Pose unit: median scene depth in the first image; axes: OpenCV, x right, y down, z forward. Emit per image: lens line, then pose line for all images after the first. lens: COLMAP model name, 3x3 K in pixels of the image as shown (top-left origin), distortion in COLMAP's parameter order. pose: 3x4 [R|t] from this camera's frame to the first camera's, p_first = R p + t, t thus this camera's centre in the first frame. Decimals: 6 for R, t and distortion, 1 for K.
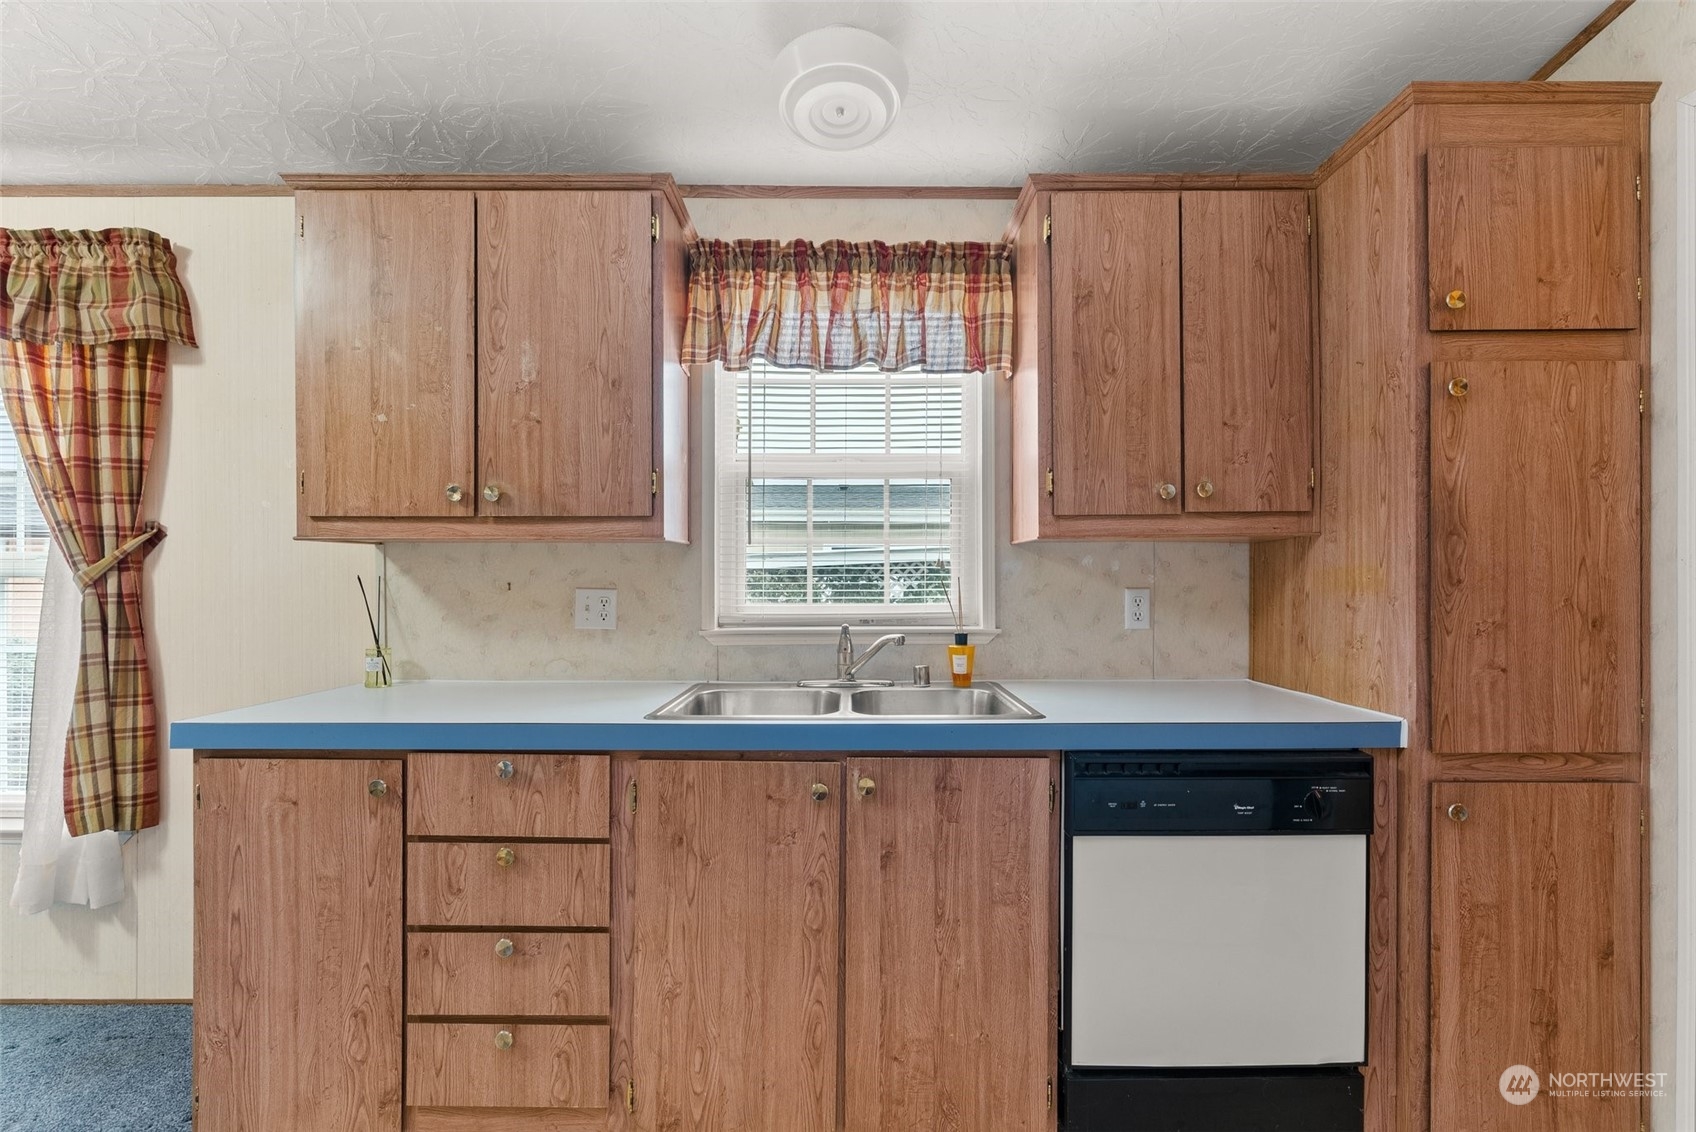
lens RADIAL K [[770.9, 0, 848.3], [0, 770.9, 574.7], [0, 0, 1]] dist [-0.004470, -0.000058]
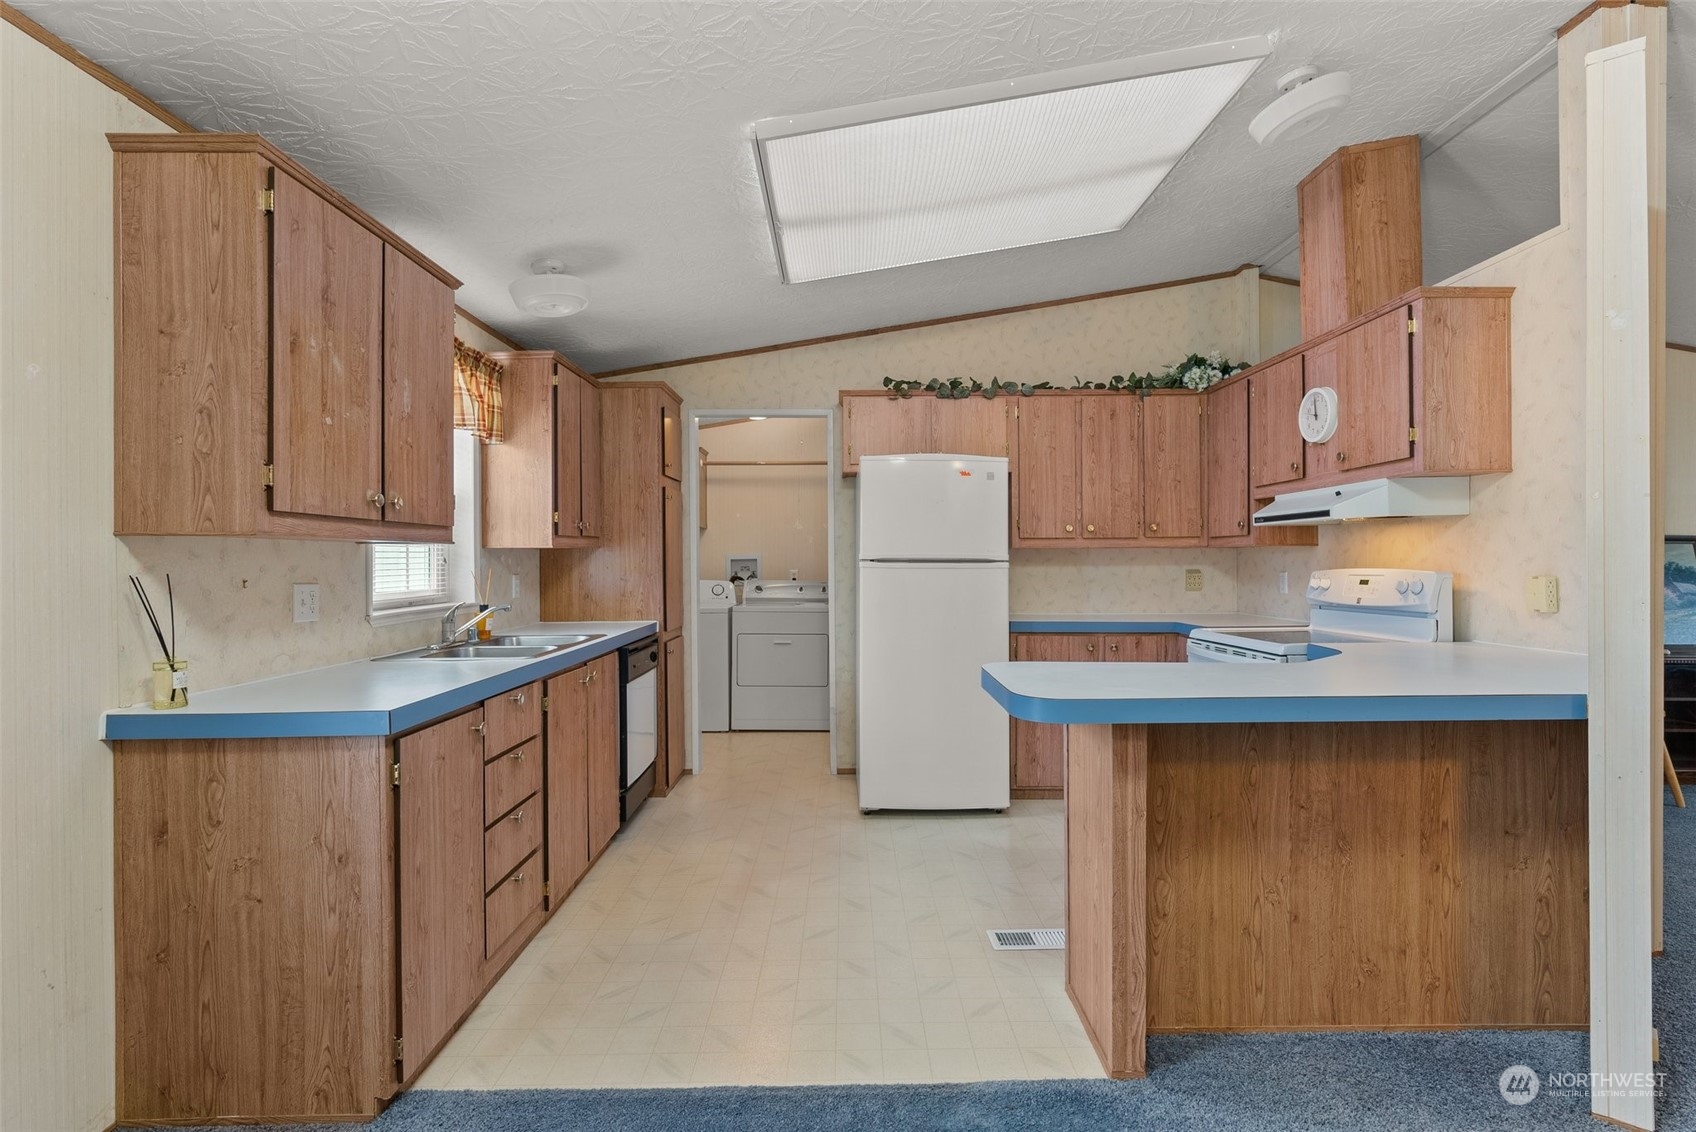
lens RADIAL K [[801.3, 0, 858.1], [0, 801.3, 563.2], [0, 0, 1]] dist [-0.004084, 0.000075]
pose [[-0.015806, -0.003531, 0.999869, -1.698967], [0.004369, 0.999984, 0.003600, -0.012383], [-0.999866, 0.004425, -0.015791, 0.304292]]
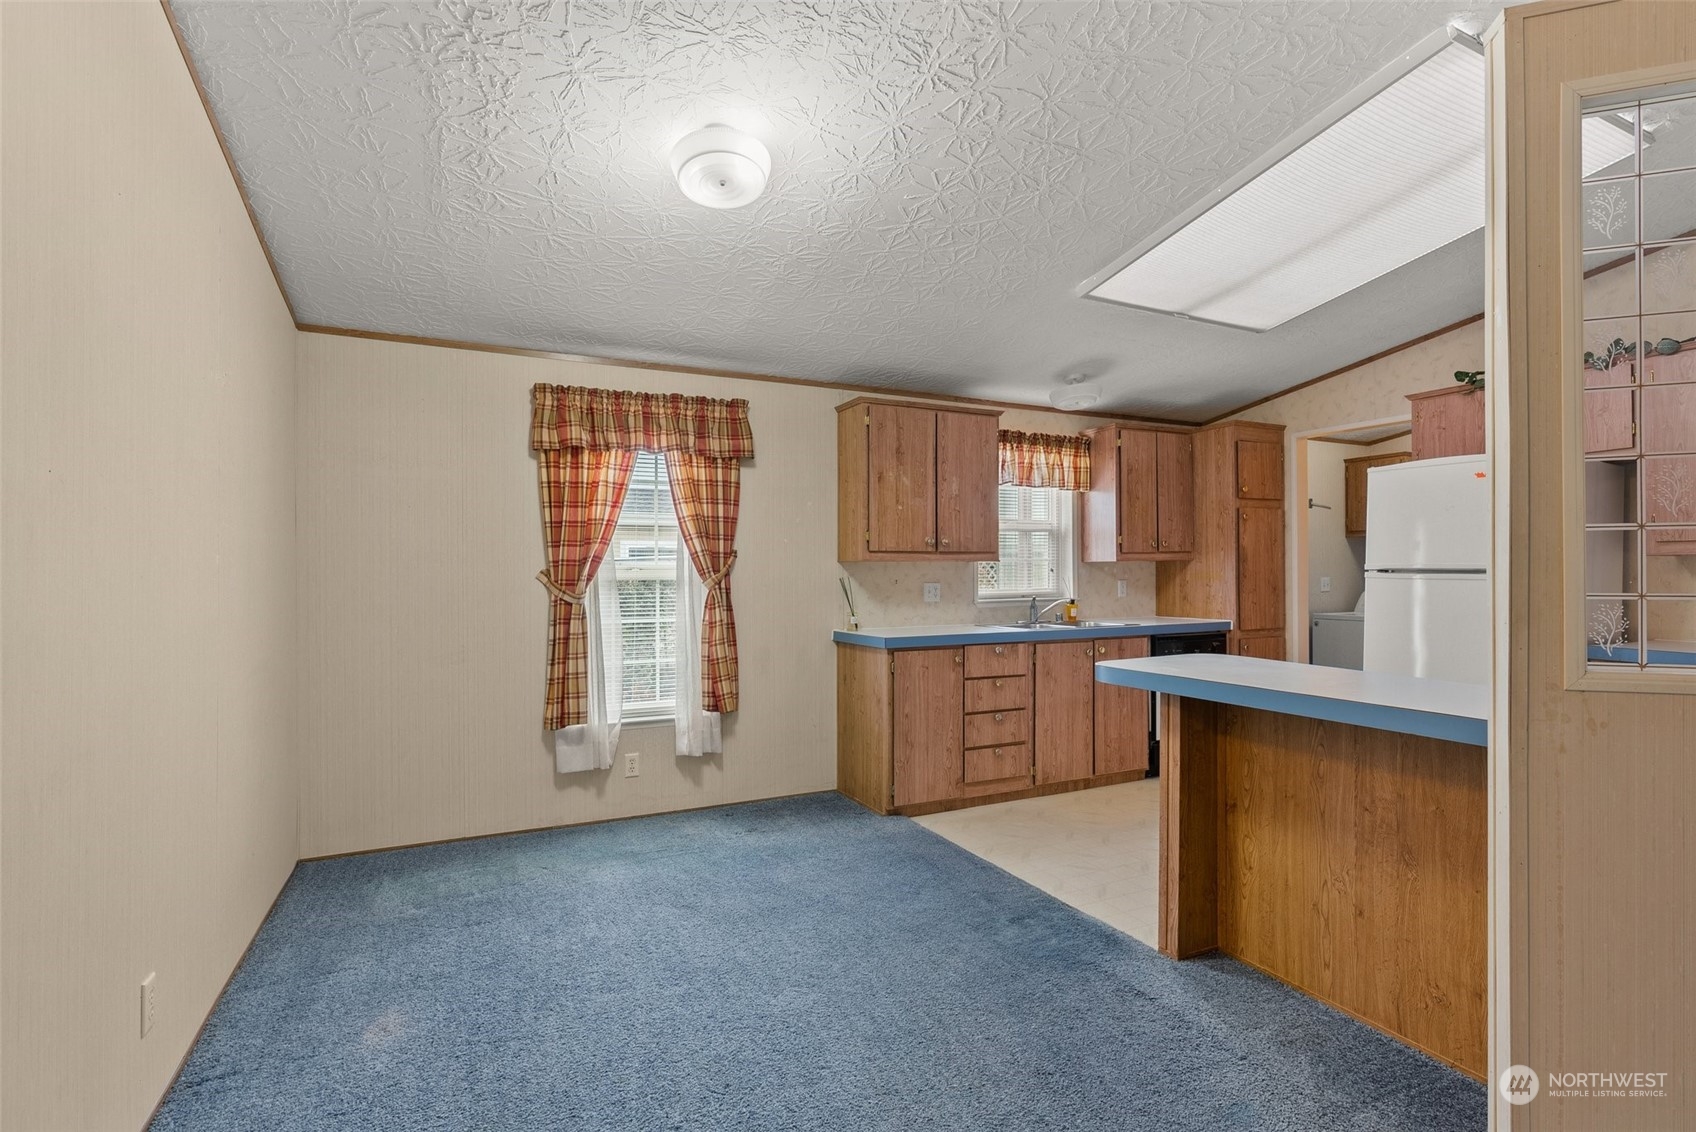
lens RADIAL K [[811.1, 0, 848.0], [0, 811.1, 566.0], [0, 0, 1]] dist [-0.003007, -0.000178]
pose [[0.898840, -0.001420, 0.438275, -1.795690], [0.004469, 0.999972, -0.005926, -0.018192], [-0.438254, 0.007285, 0.898822, -1.082504]]
